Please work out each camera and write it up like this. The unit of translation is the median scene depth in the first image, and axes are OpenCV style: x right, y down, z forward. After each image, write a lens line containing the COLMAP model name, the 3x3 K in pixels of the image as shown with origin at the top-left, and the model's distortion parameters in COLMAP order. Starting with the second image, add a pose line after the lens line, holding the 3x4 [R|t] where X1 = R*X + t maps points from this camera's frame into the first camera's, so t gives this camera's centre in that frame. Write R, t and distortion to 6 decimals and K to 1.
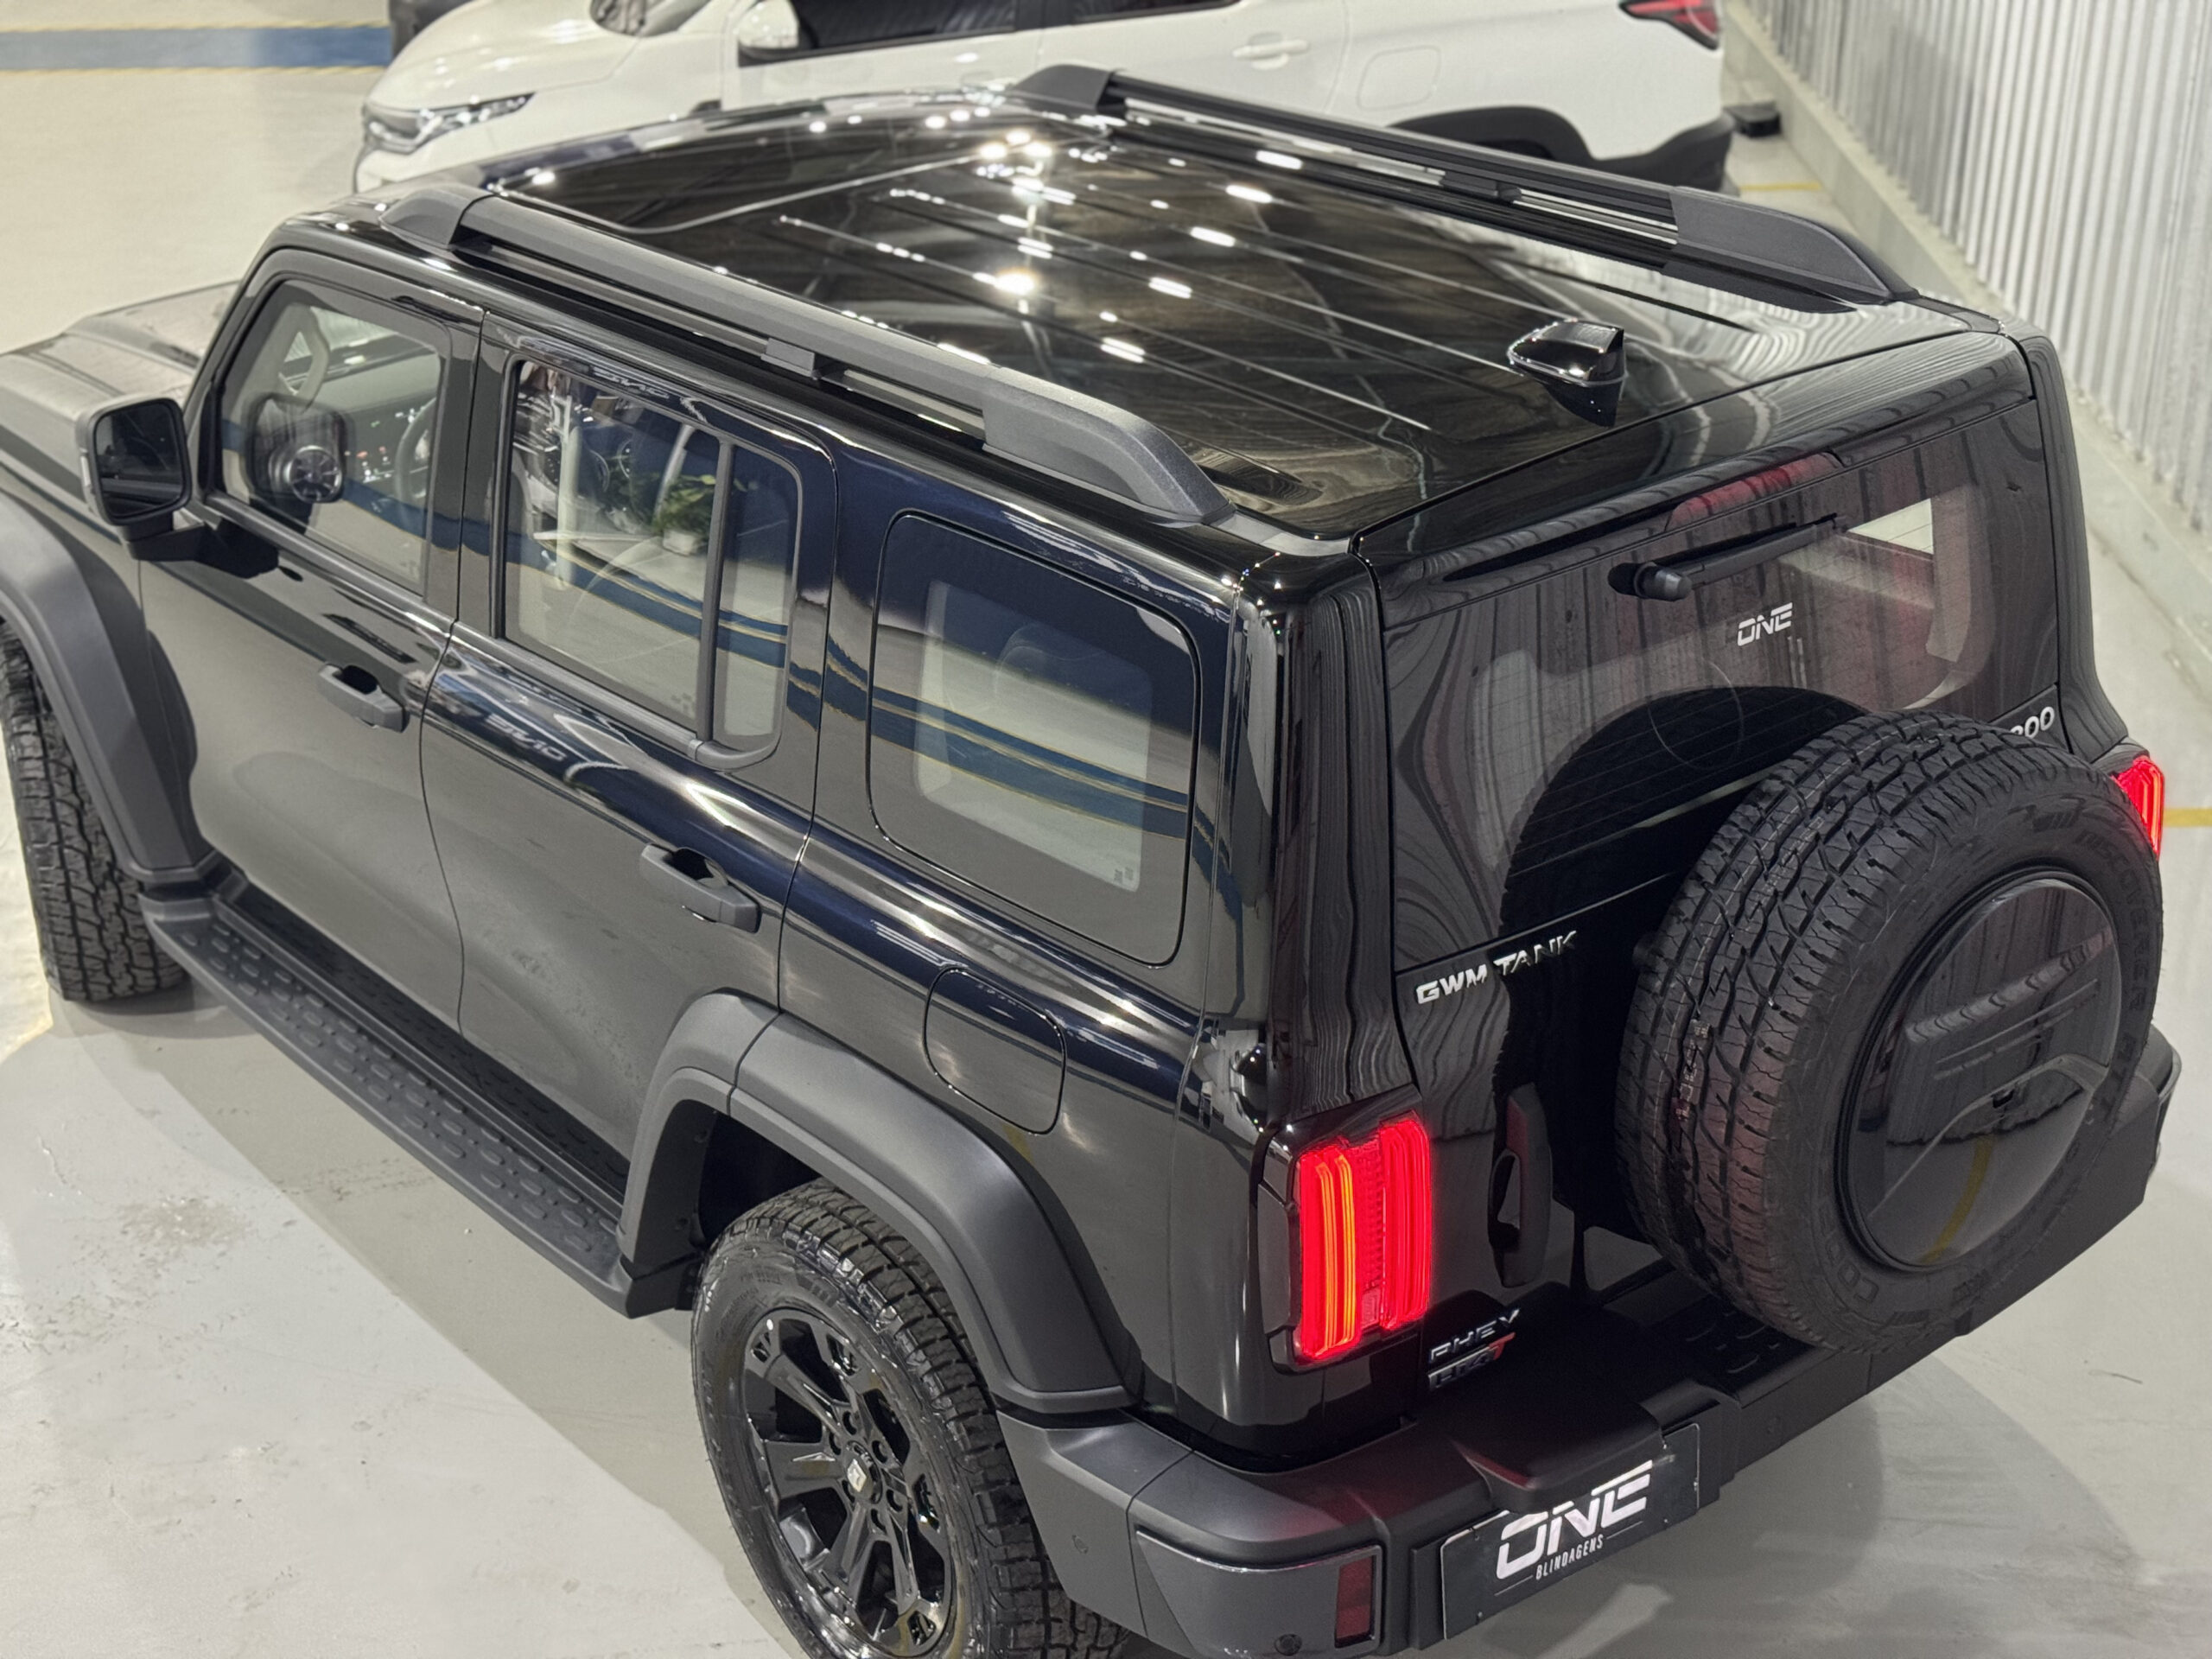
lens RADIAL K [[3049.9, 0, 1106.0], [0, 3049.9, 829.5], [0, 0, 1]] dist [0.170285, -0.331916]
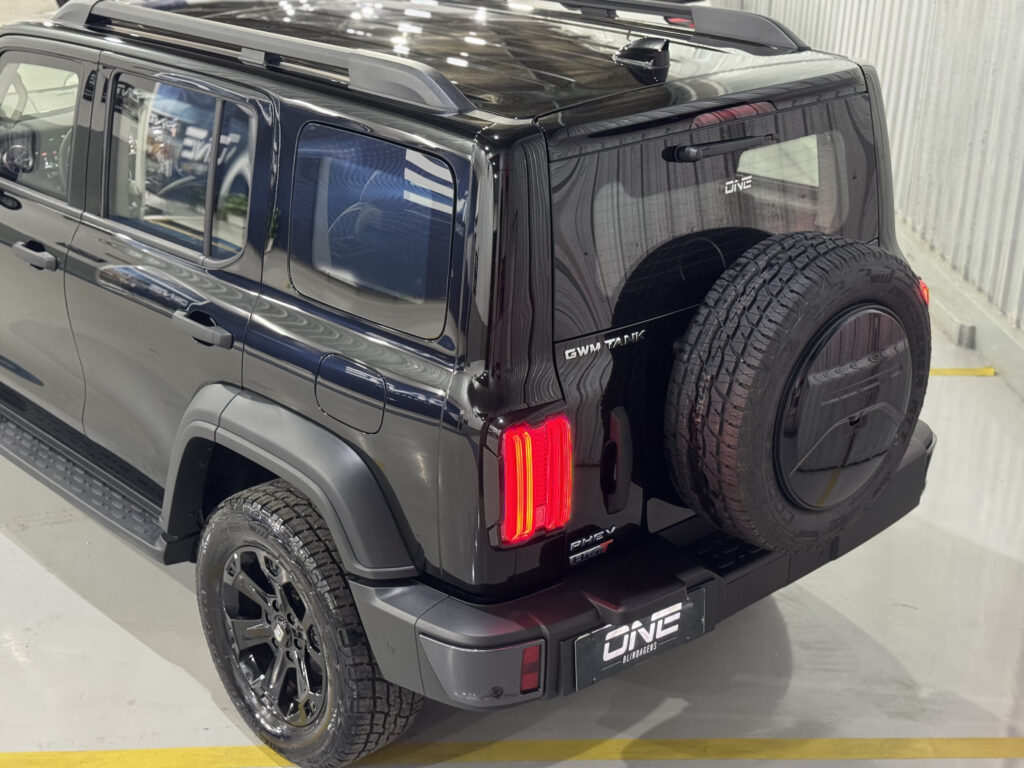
lens RADIAL K [[1411.9, 0, 512.0], [0, 1411.9, 384.0], [0, 0, 1]] dist [0.170285, -0.331916]
pose [[0.998177, 0.011873, 0.059176, 0.012835], [-0.008274, 0.998122, -0.060698, 0.119504], [-0.059785, 0.060097, 0.996401, 0.088899]]
